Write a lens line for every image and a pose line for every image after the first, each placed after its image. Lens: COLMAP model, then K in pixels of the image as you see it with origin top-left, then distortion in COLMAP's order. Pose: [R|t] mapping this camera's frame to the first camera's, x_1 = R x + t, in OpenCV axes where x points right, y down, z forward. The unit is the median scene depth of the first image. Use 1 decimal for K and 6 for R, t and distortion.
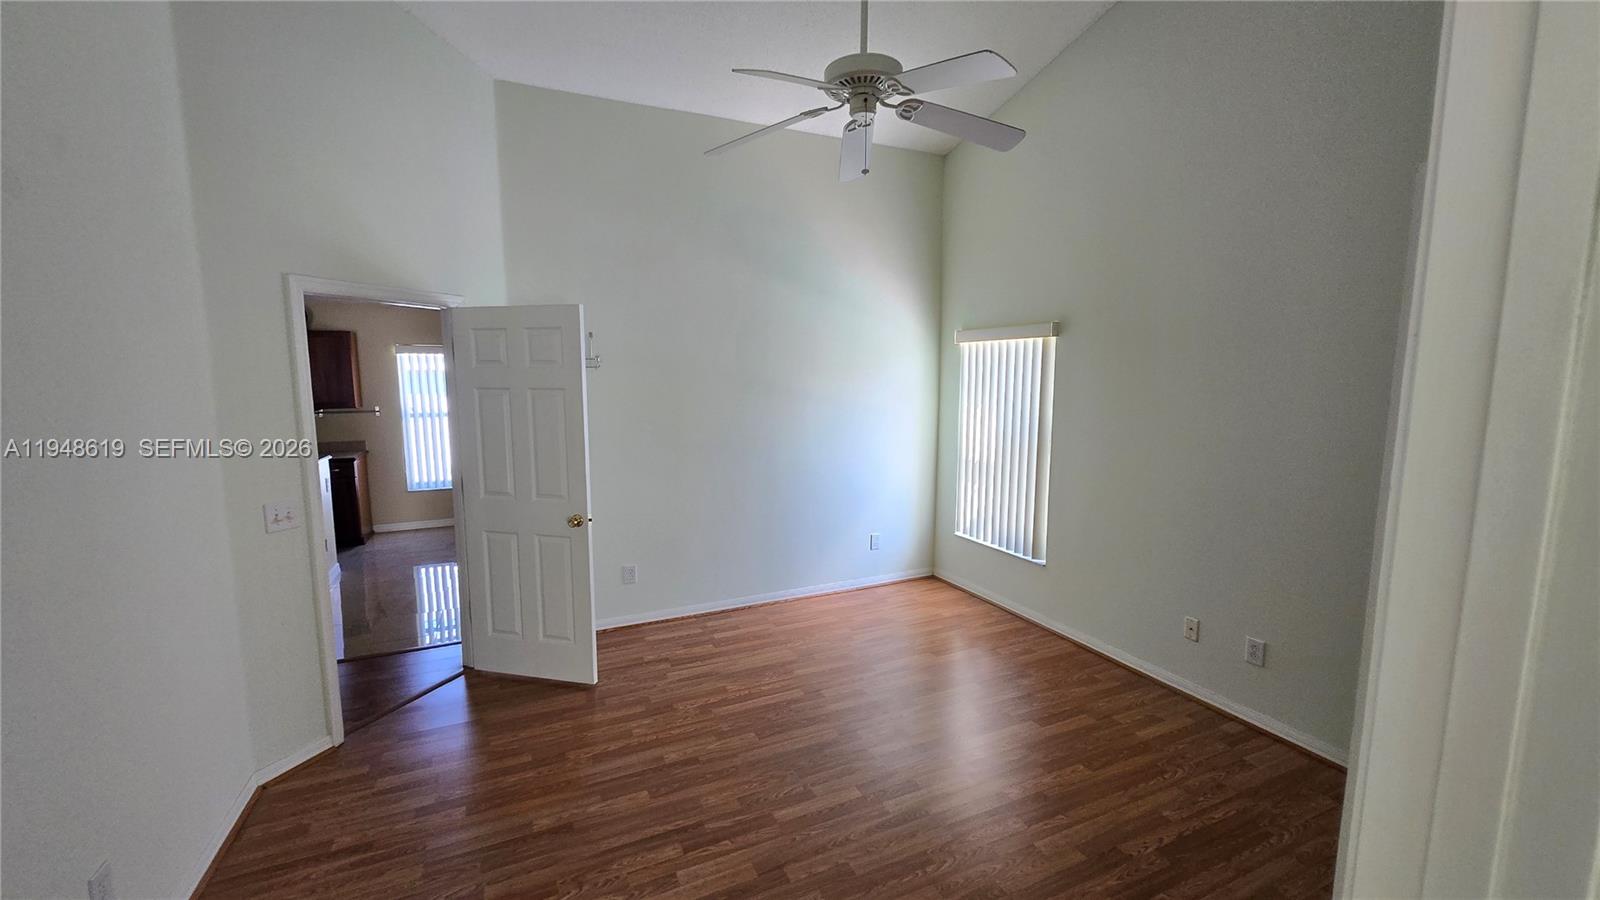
lens RADIAL K [[631.3, 0, 796.0], [0, 631.3, 451.7], [0, 0, 1]] dist [0.001695, 0.000111]
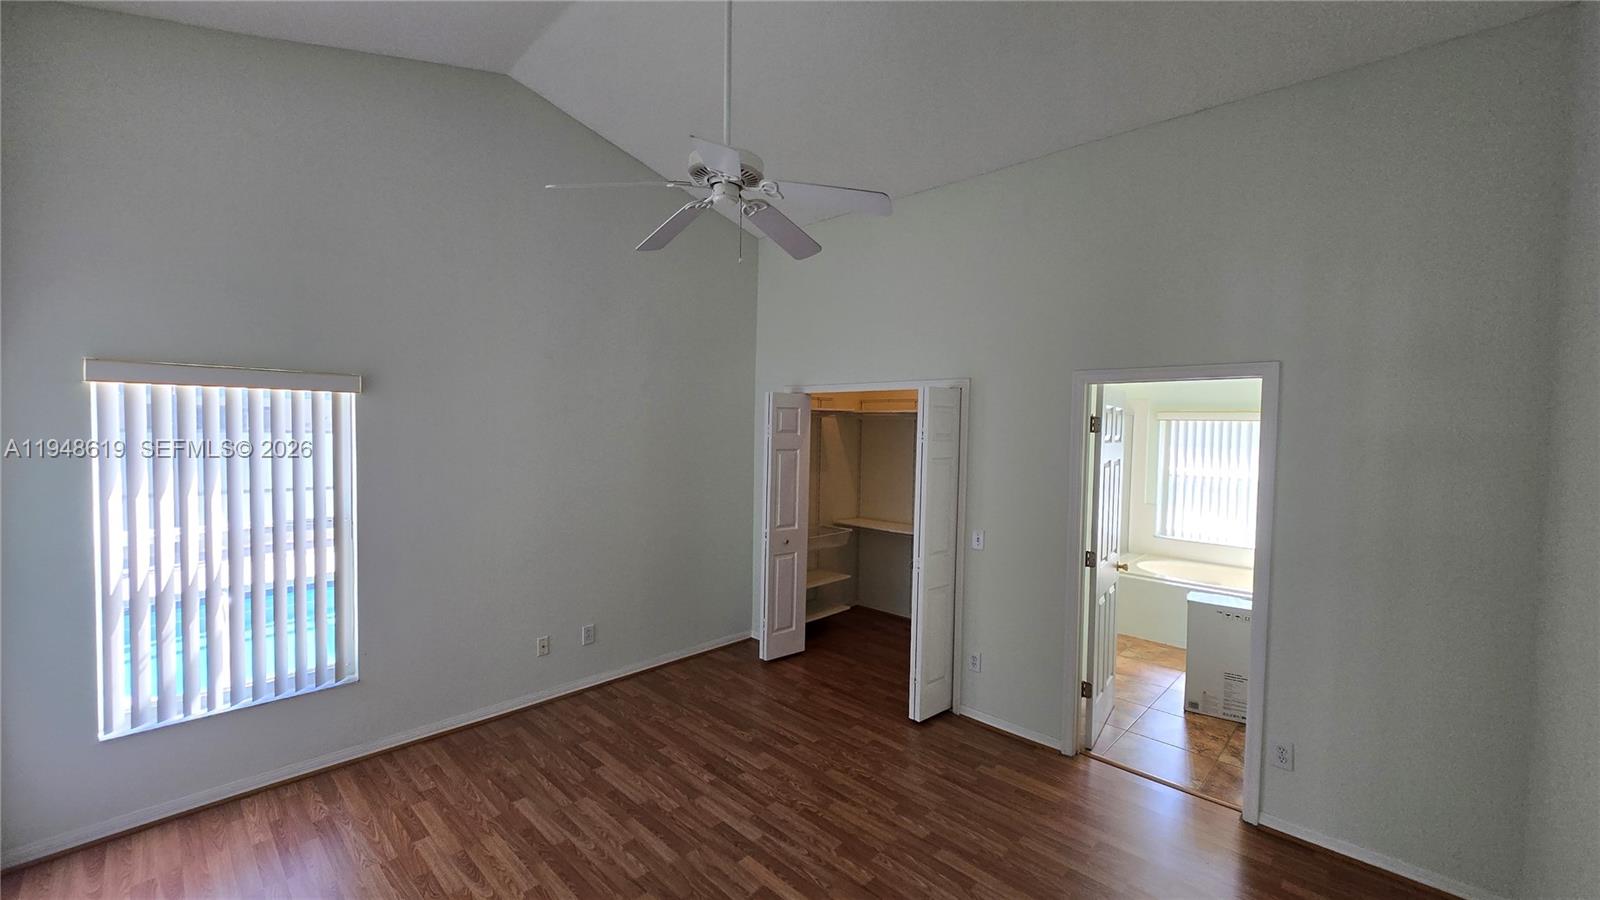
lens RADIAL K [[631.3, 0, 793.3], [0, 631.3, 449.0], [0, 0, 1]] dist [0.001695, 0.000111]
pose [[-0.353934, -0.041456, 0.934351, -0.669753], [0.104843, 0.990962, 0.083682, -0.146824], [-0.929376, 0.127578, -0.346389, 0.943112]]
